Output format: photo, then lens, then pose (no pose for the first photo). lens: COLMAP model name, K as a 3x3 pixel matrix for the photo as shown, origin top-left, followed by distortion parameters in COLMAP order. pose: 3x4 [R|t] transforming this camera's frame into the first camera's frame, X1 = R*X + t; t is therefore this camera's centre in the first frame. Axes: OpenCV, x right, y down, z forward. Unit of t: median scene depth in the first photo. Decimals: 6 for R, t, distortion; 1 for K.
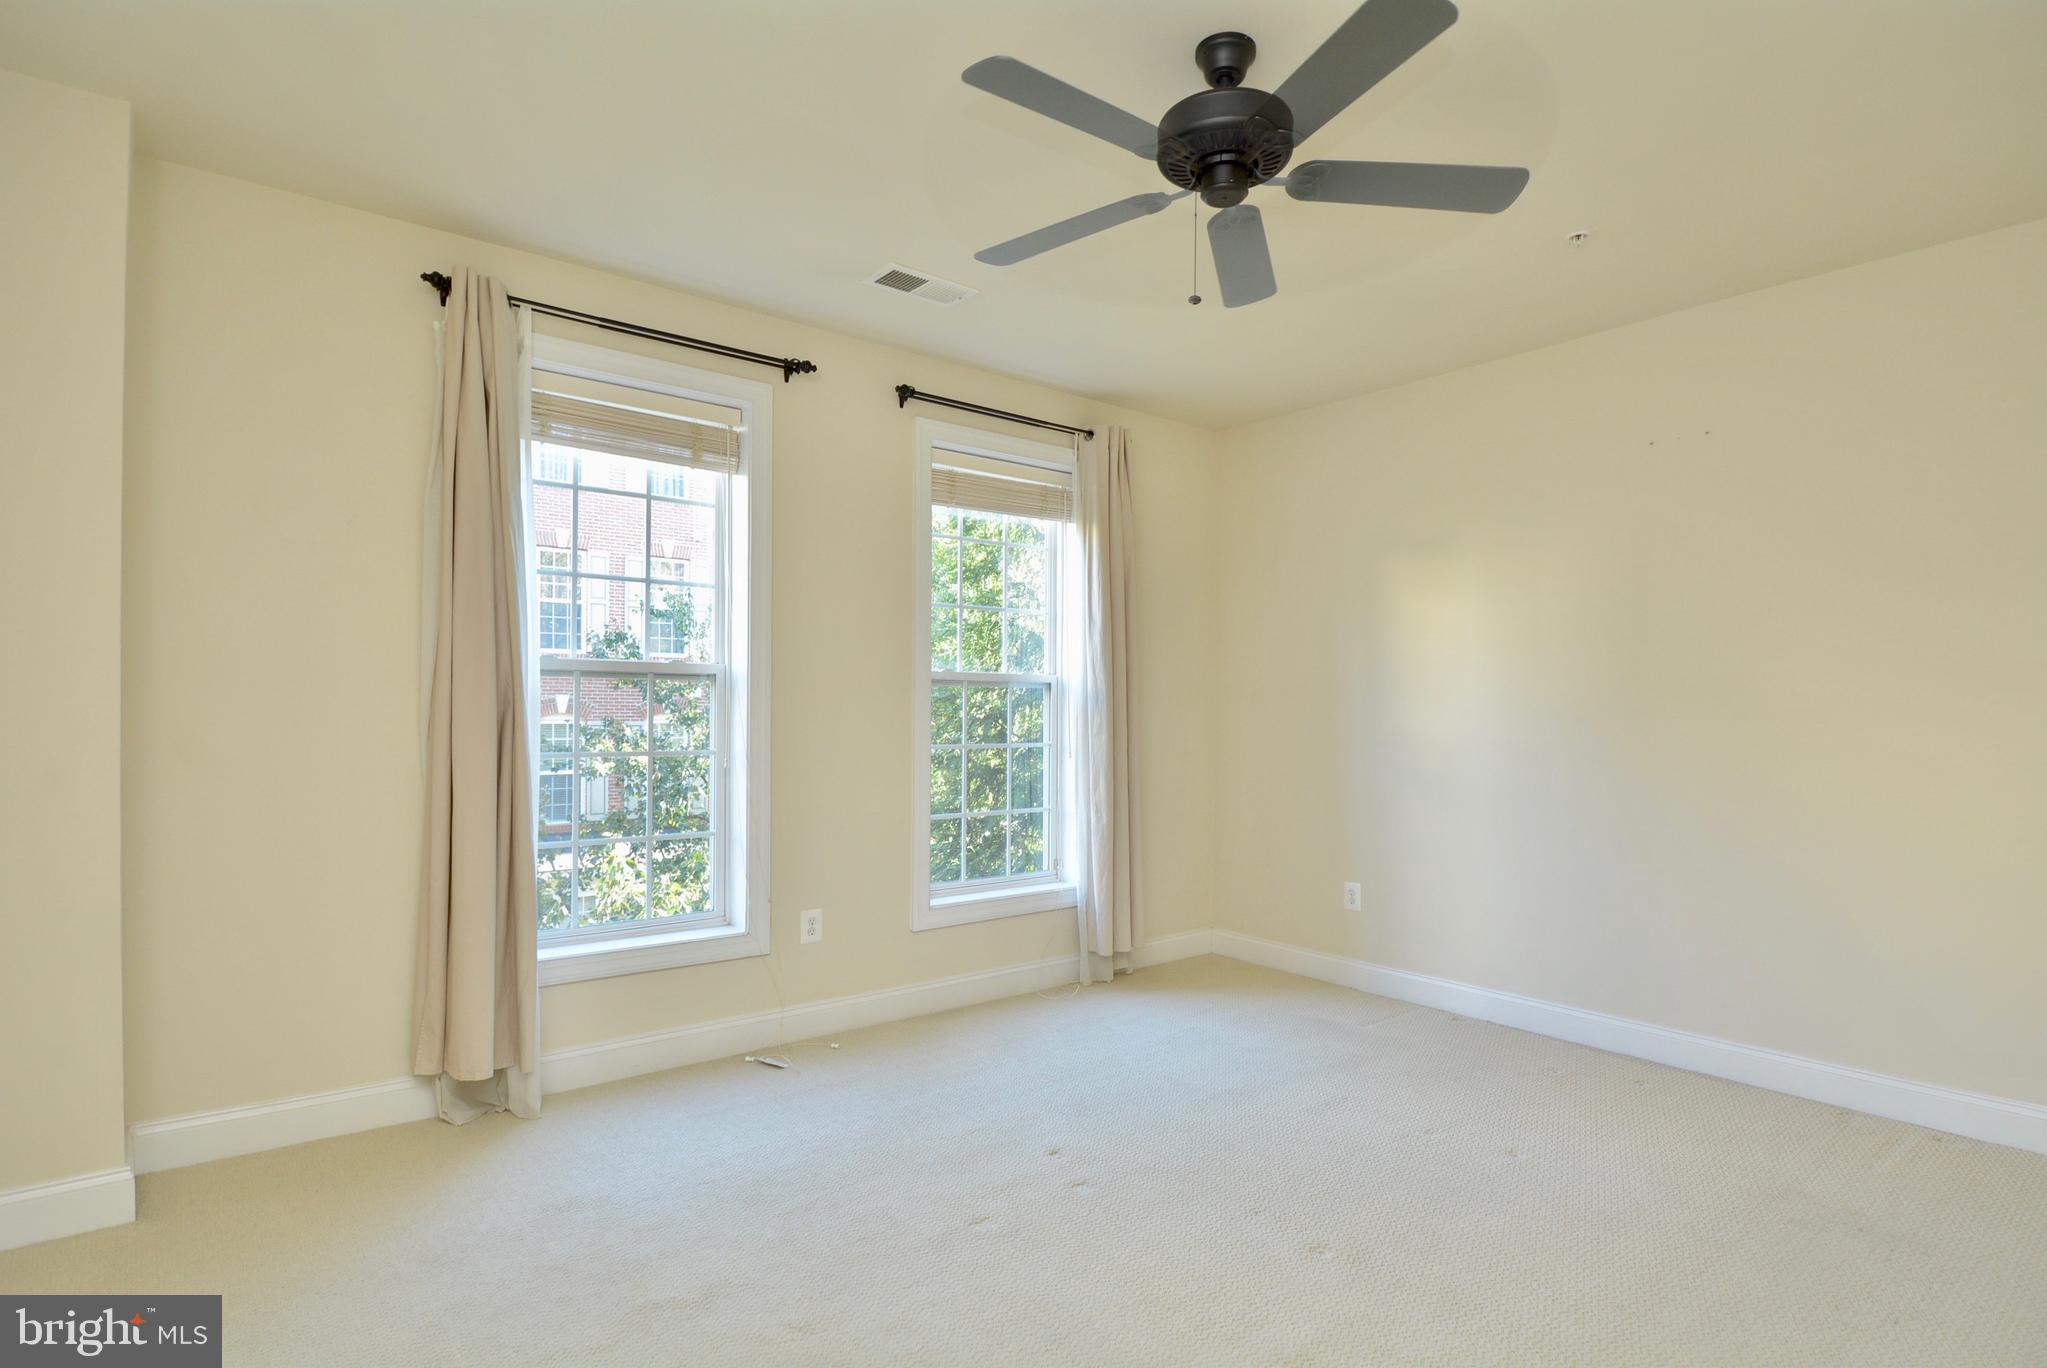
lens RADIAL K [[1077.5, 0, 1030.1], [0, 1077.5, 685.7], [0, 0, 1]] dist [0.001884, -0.010404]
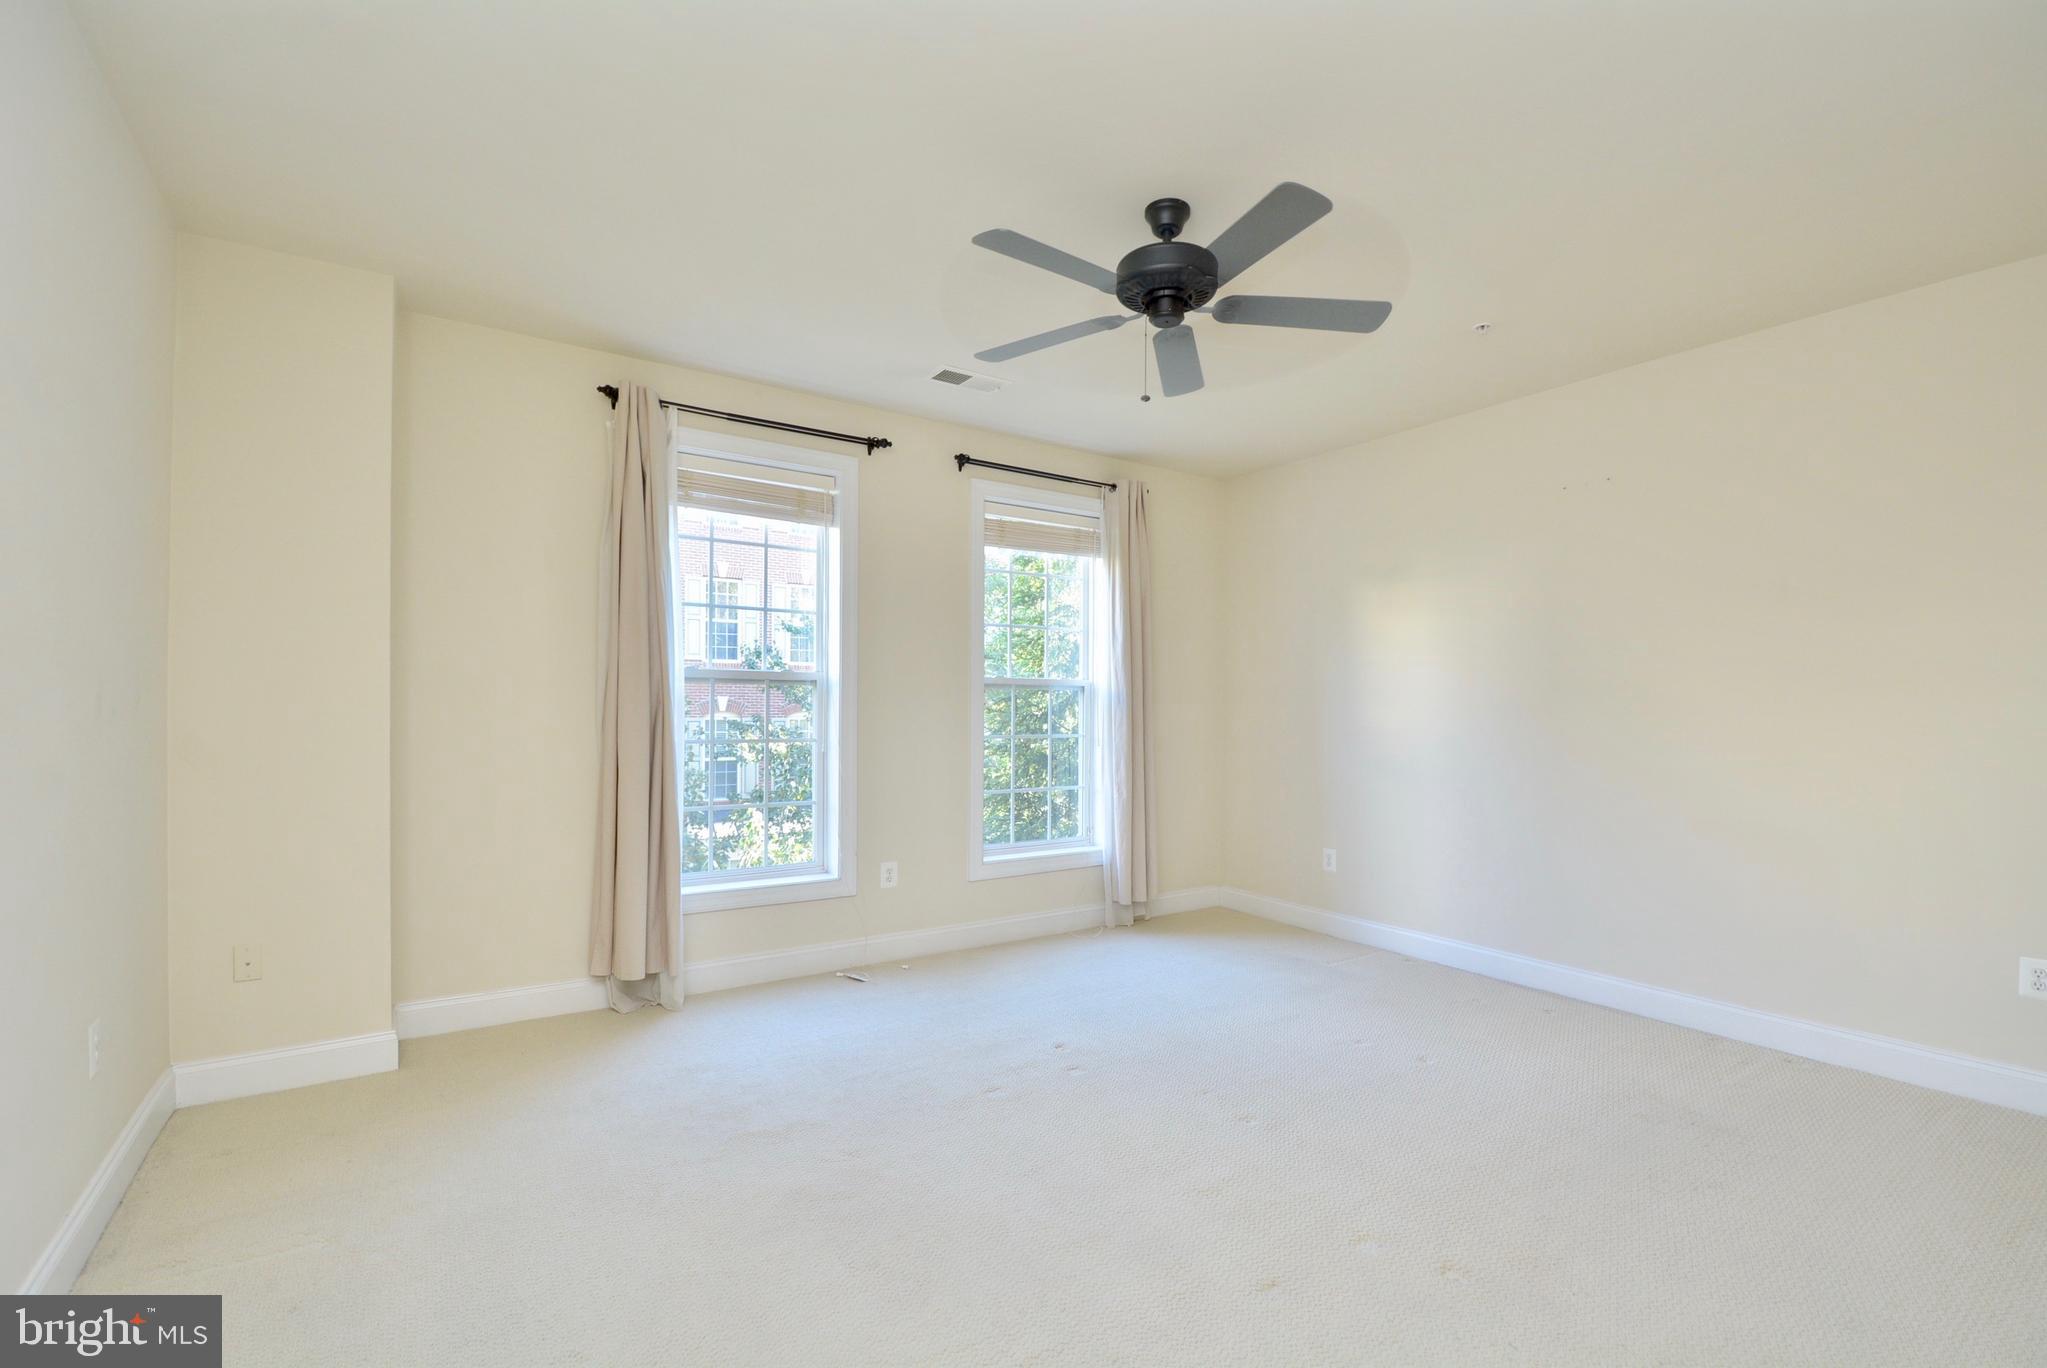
lens RADIAL K [[907.2, 0, 1024.6], [0, 907.2, 685.7], [0, 0, 1]] dist [-0.003698, -0.001437]
pose [[0.996028, -0.002415, -0.089010, 0.063241], [0.002135, 0.999992, -0.003240, -0.000193], [0.089018, 0.003037, 0.996025, -0.078750]]
